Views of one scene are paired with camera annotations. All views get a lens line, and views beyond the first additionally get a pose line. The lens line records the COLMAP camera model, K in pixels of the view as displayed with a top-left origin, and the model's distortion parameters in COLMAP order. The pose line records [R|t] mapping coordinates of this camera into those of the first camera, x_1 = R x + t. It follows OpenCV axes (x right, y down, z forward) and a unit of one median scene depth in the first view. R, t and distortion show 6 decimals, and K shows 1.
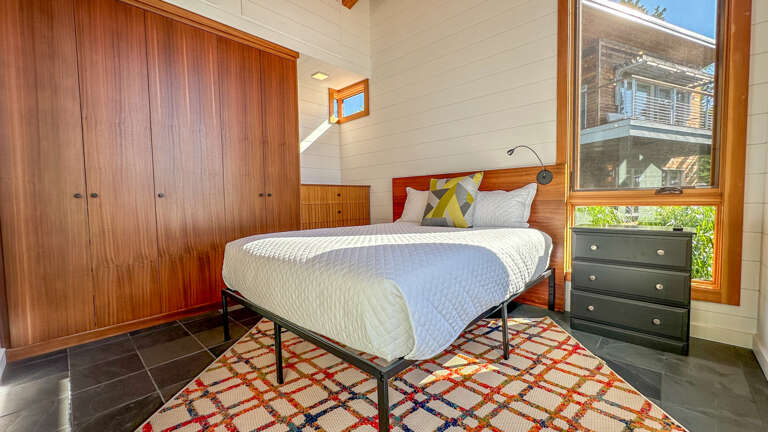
lens RADIAL K [[308.1, 0, 382.5], [0, 308.1, 215.7], [0, 0, 1]] dist [-0.000210, -0.000081]
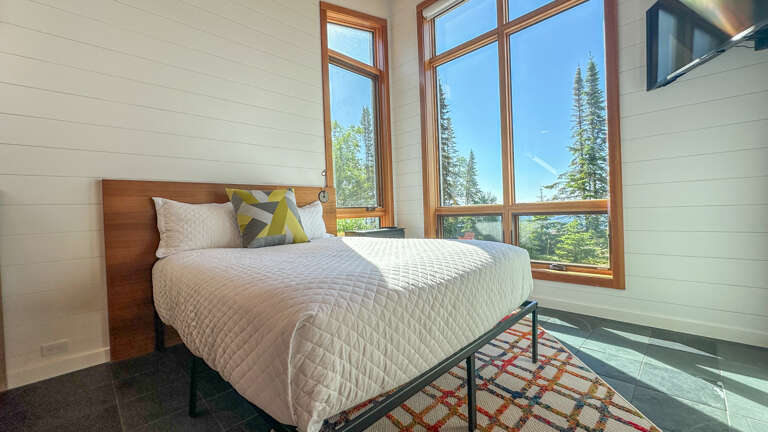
lens RADIAL K [[308.1, 0, 382.5], [0, 308.1, 215.7], [0, 0, 1]] dist [-0.000210, -0.000081]
pose [[0.024854, 0.006766, 0.999668, -0.676580], [0.090178, 0.995885, -0.008983, -0.013060], [-0.995615, 0.090372, 0.024142, 0.691003]]
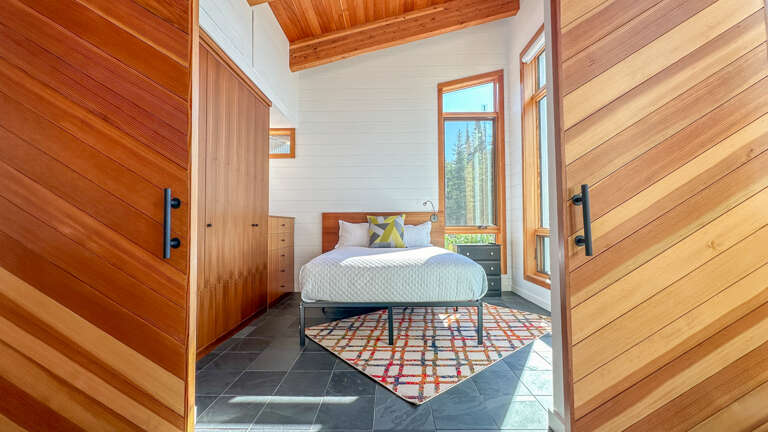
lens RADIAL K [[308.1, 0, 382.5], [0, 308.1, 215.7], [0, 0, 1]] dist [-0.000210, -0.000081]
pose [[0.730454, 0.035893, 0.682018, -0.880162], [0.027496, 0.996263, -0.081879, 0.000977], [-0.682409, 0.078561, 0.726737, -0.107786]]
